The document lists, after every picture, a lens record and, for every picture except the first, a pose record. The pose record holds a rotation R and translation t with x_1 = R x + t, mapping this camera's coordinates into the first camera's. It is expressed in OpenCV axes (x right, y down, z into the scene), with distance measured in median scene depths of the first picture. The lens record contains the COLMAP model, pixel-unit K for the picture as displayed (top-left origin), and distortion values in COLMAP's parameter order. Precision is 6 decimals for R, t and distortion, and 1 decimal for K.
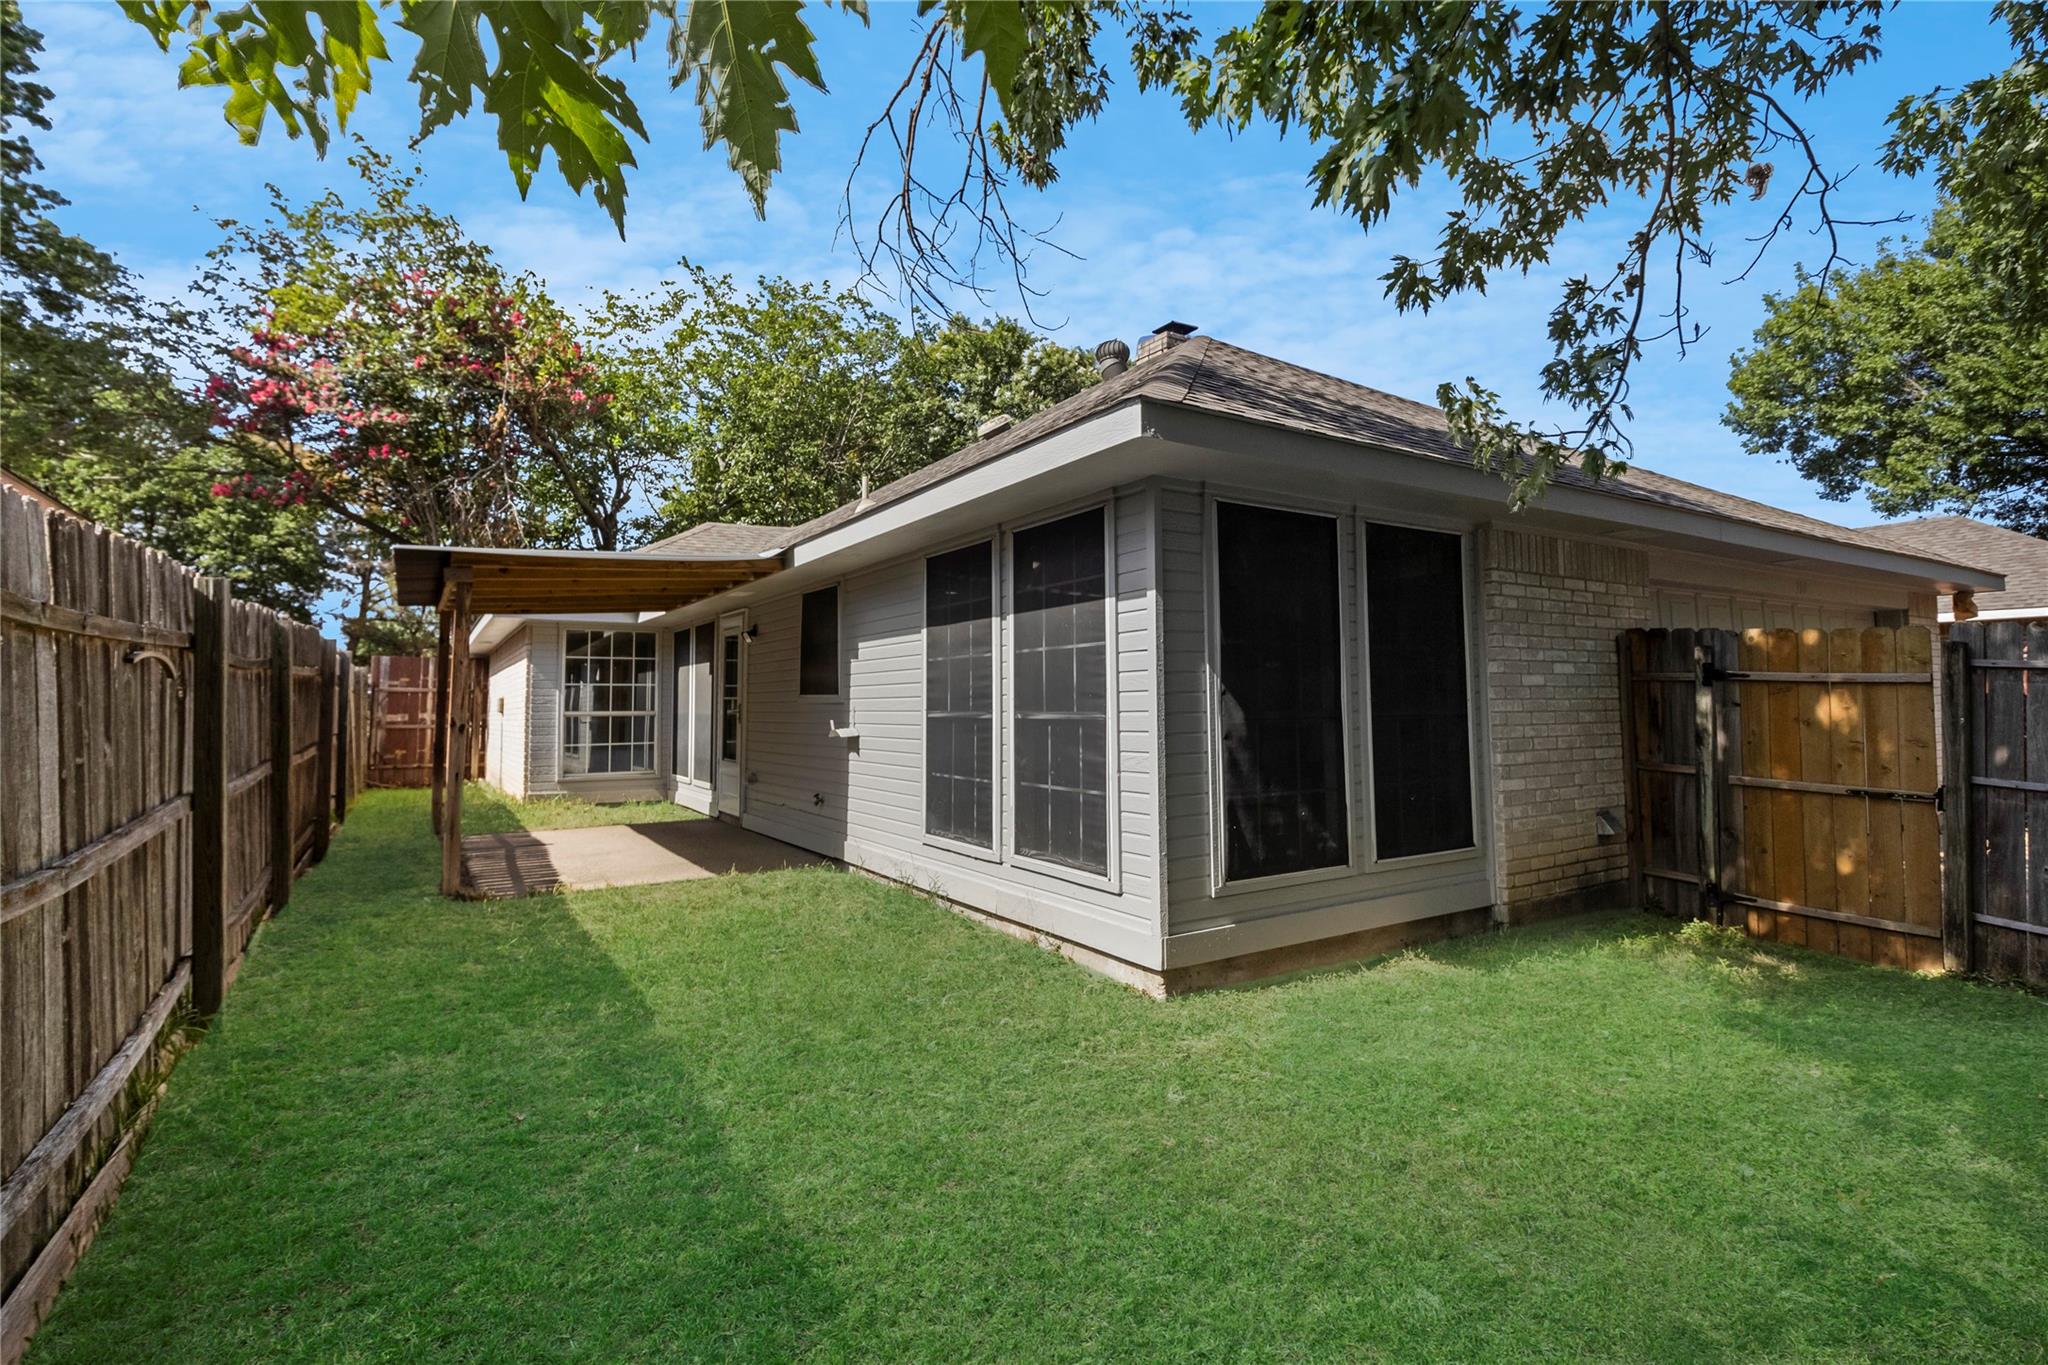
lens RADIAL K [[953.2, 0, 1028.9], [0, 953.2, 642.4], [0, 0, 1]] dist [0.000105, -0.000329]
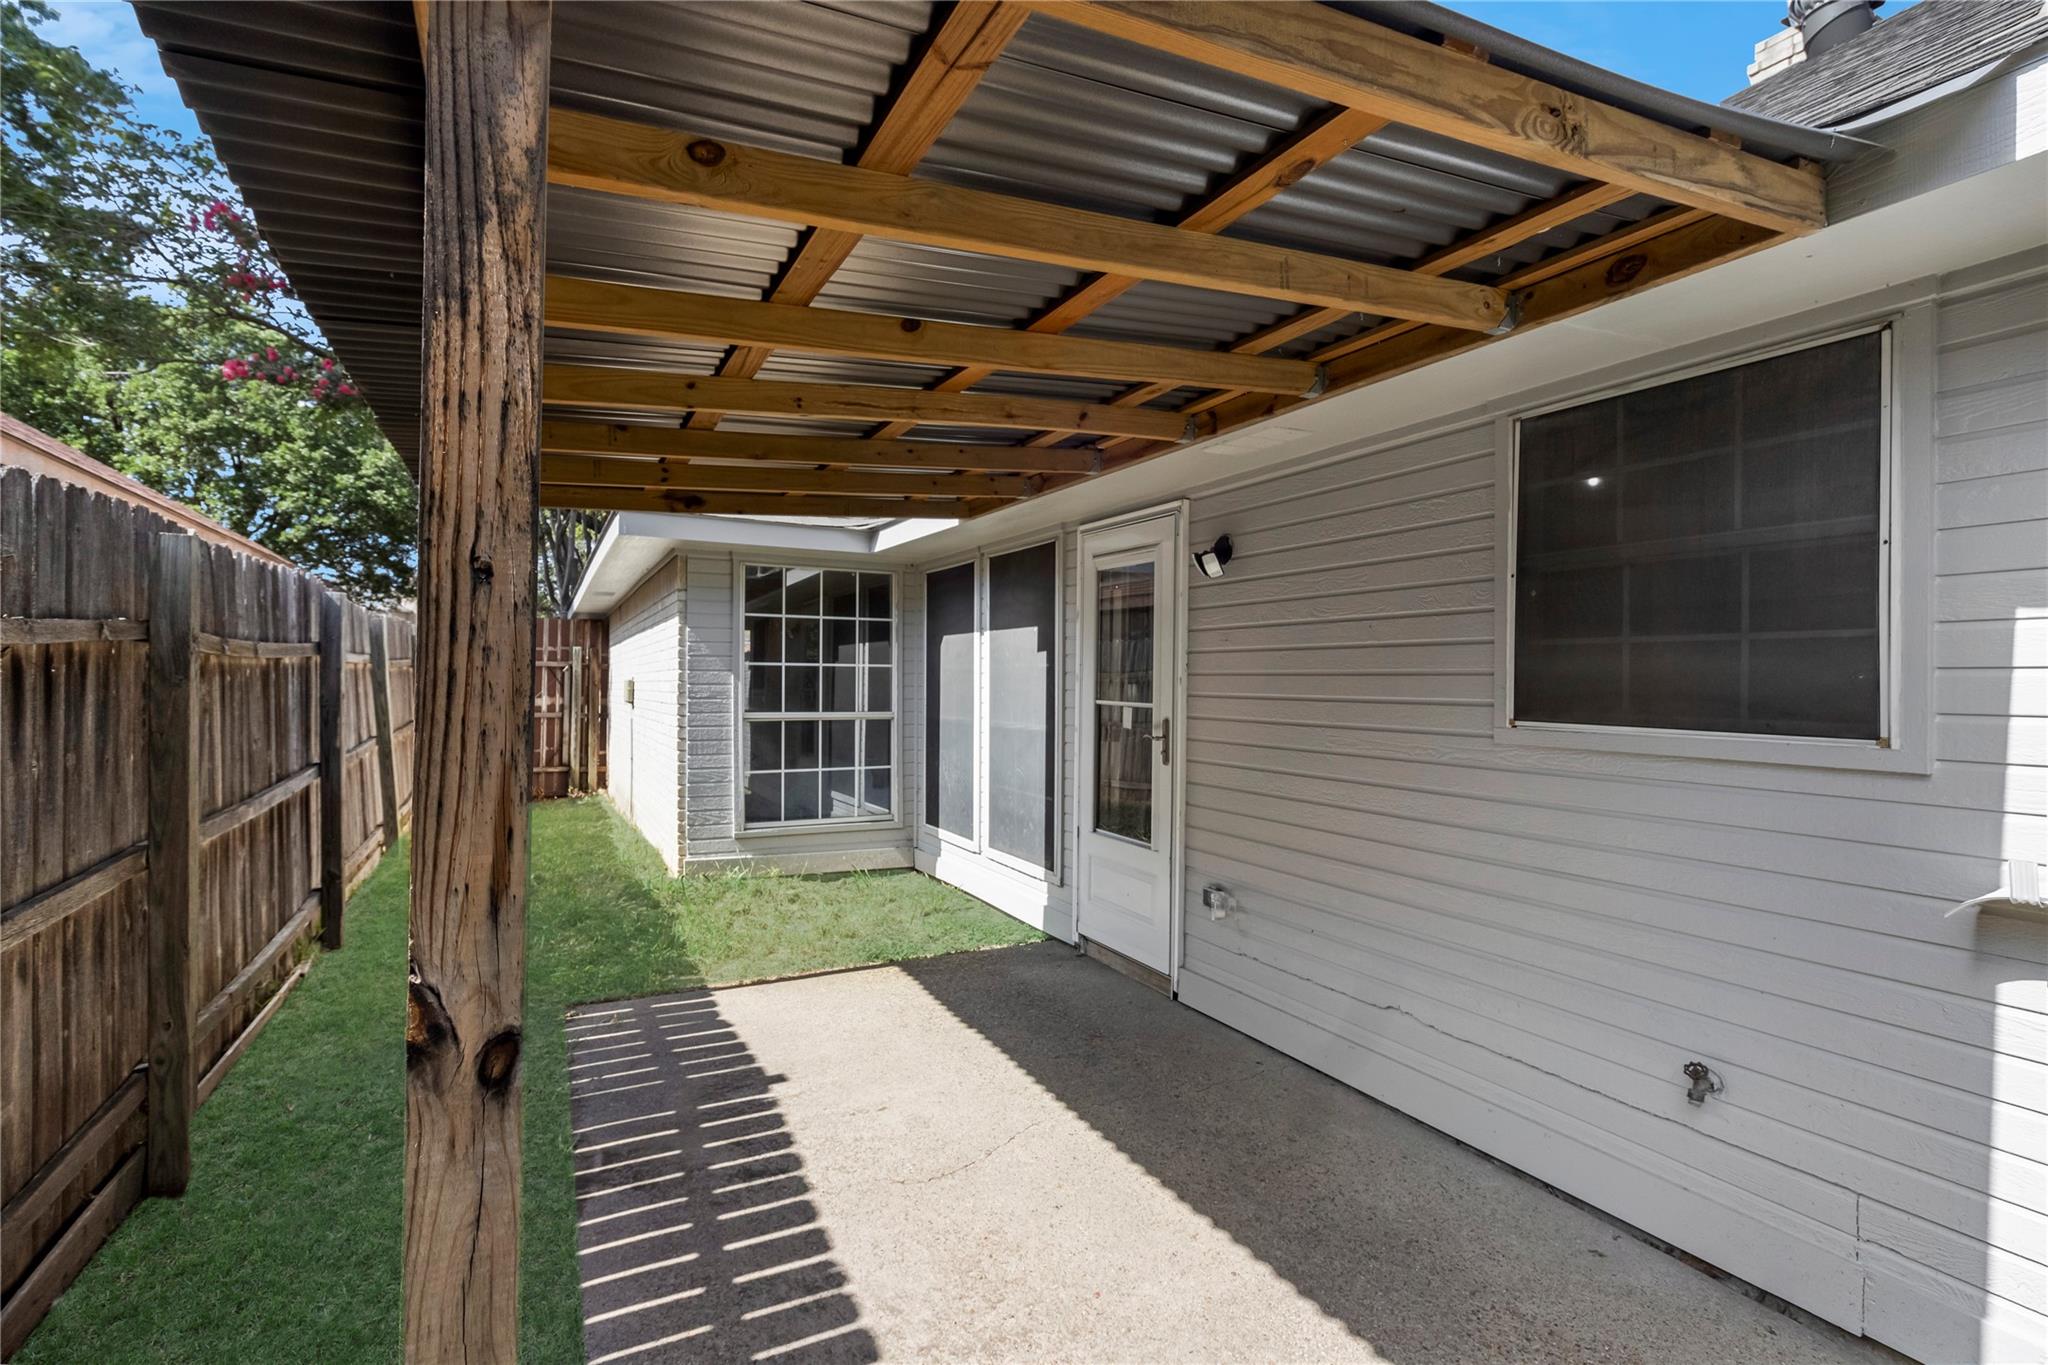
lens RADIAL K [[1016.6, 0, 1024.0], [0, 1016.6, 682.5], [0, 0, 1]] dist [0.003941, 0.001593]
pose [[0.992527, 0.013792, -0.121241, -0.159010], [-0.005265, 0.997507, 0.070372, 0.007859], [0.121909, -0.069208, 0.990125, 0.271562]]
